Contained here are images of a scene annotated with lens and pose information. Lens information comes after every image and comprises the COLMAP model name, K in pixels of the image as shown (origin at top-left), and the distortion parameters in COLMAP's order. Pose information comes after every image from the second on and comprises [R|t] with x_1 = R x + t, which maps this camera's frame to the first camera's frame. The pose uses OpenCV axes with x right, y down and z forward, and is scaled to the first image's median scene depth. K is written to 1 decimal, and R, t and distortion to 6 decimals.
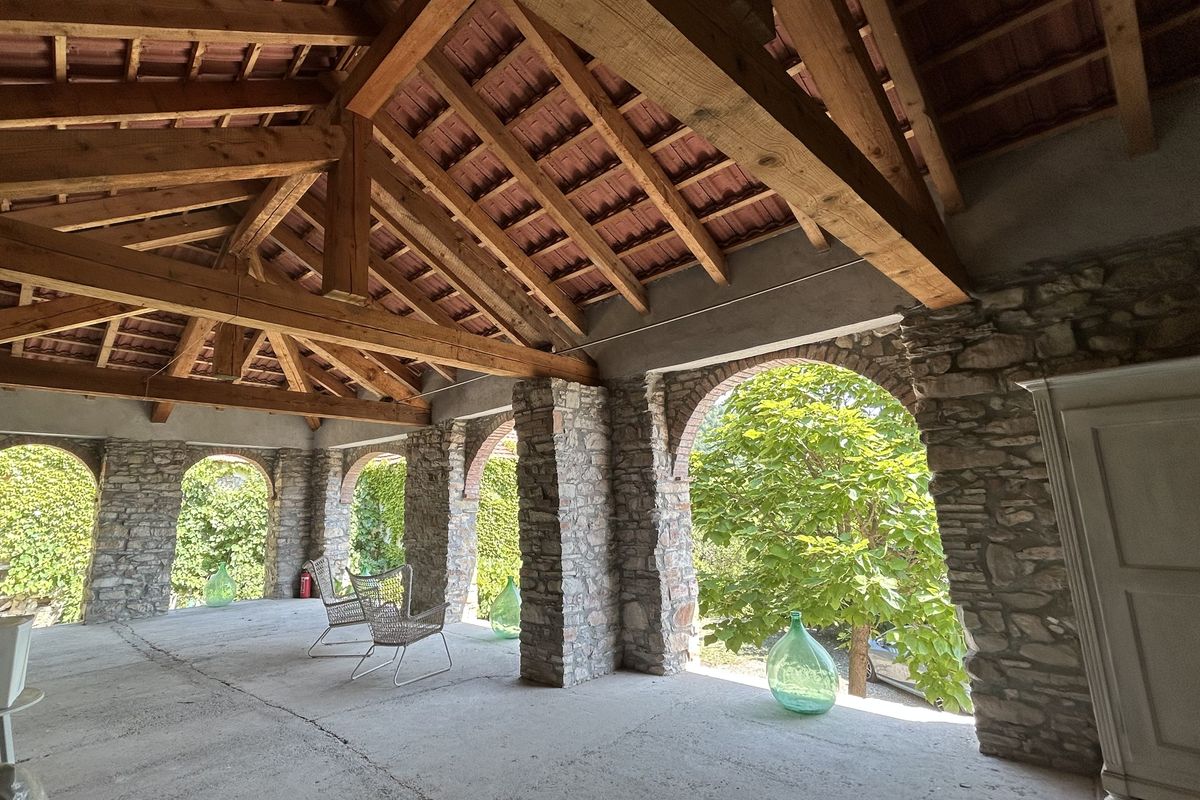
lens RADIAL K [[557.8, 0, 522.5], [0, 557.8, 399.1], [0, 0, 1]] dist [-0.004557, 0.000002]
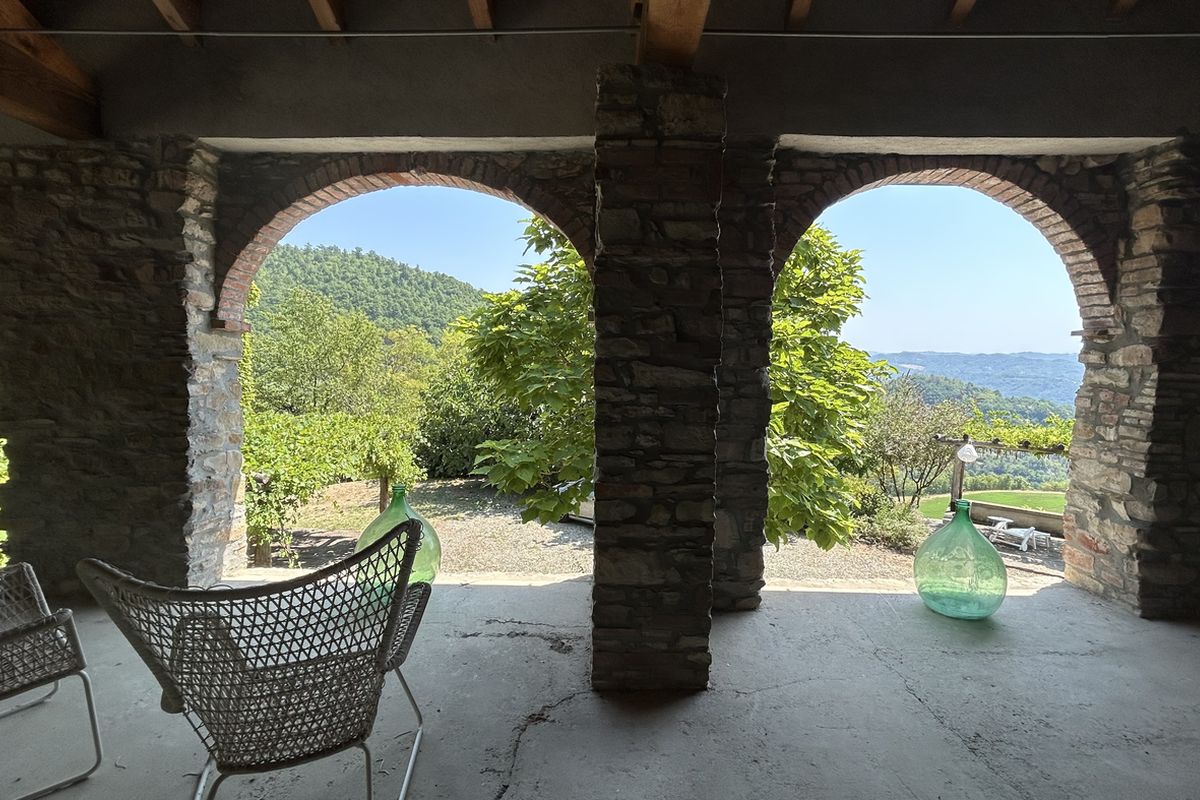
lens RADIAL K [[559.1, 0, 601.9], [0, 559.1, 396.4], [0, 0, 1]] dist [-0.001348, 0.001170]
pose [[0.677104, -0.015607, 0.735722, -0.362294], [-0.169817, 0.969477, 0.176852, 0.153994], [-0.716025, -0.244685, 0.653786, 0.732447]]
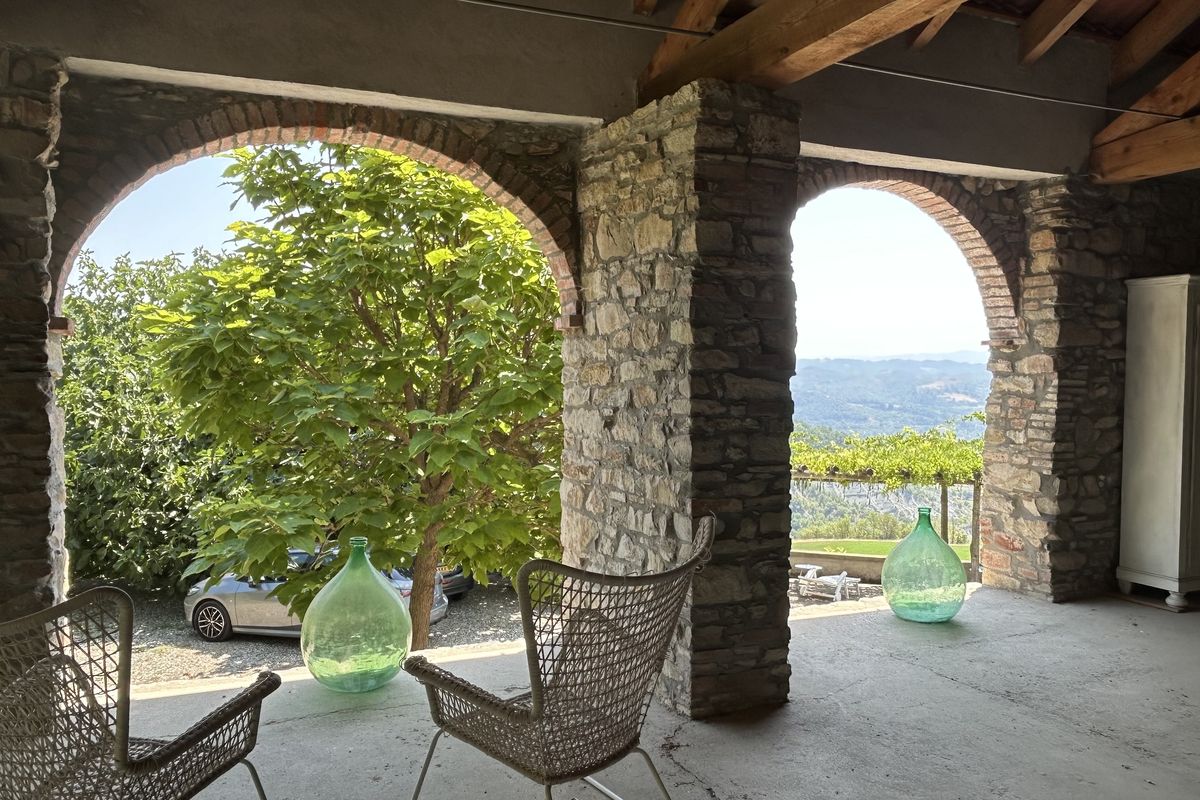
lens RADIAL K [[915.7, 0, 541.9], [0, 915.7, 400.6], [0, 0, 1]] dist [0.030742, -0.063149]
pose [[0.329960, -0.002797, 0.943991, -0.781847], [-0.193880, 0.978477, 0.070668, 0.203283], [-0.923871, -0.206338, 0.322316, 0.923761]]
